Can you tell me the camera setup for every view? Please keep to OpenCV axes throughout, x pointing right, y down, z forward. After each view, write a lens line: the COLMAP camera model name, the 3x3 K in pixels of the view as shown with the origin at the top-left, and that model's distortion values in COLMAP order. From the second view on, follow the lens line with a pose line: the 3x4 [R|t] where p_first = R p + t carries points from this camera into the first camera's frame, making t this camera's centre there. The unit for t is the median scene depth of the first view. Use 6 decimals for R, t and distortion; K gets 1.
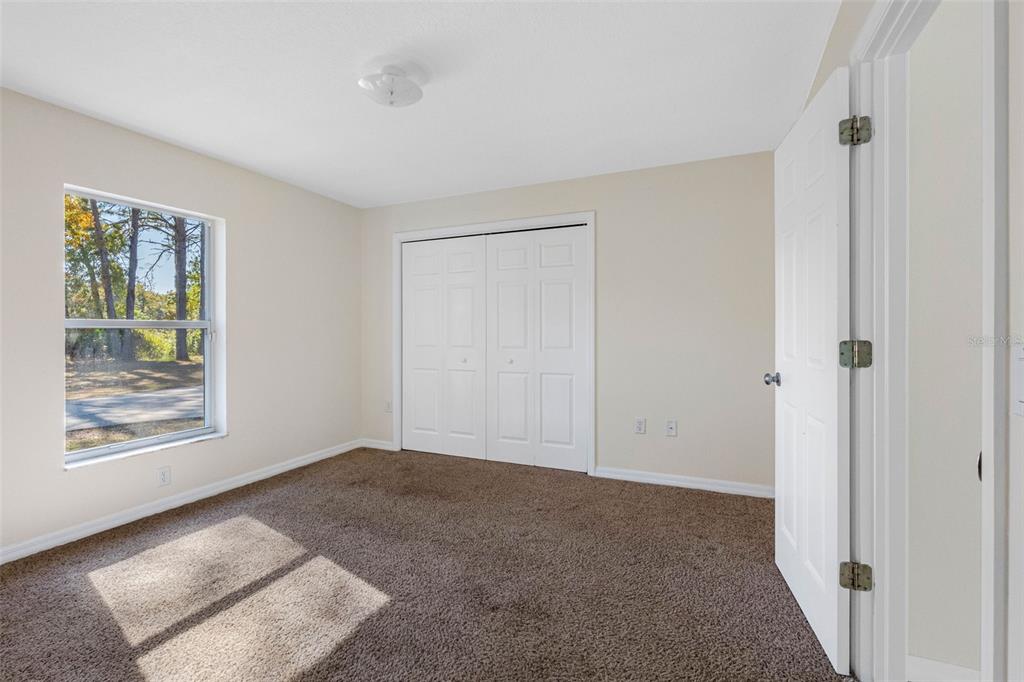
lens RADIAL K [[451.3, 0, 511.0], [0, 451.3, 333.0], [0, 0, 1]] dist [0.000920, 0.000283]
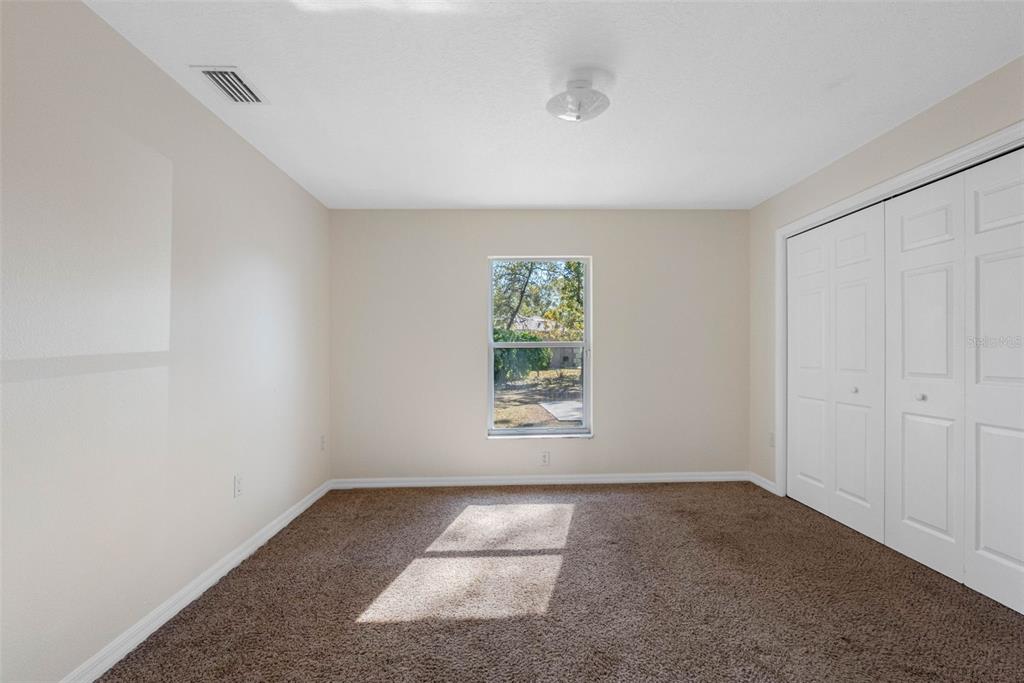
lens RADIAL K [[456.0, 0, 511.1], [0, 456.0, 344.4], [0, 0, 1]] dist [-0.002125, 0.000108]
pose [[0.454789, -0.012722, -0.890508, 0.356472], [0.002878, 0.999914, -0.012815, -0.002804], [0.890594, 0.003265, 0.454787, 0.269154]]
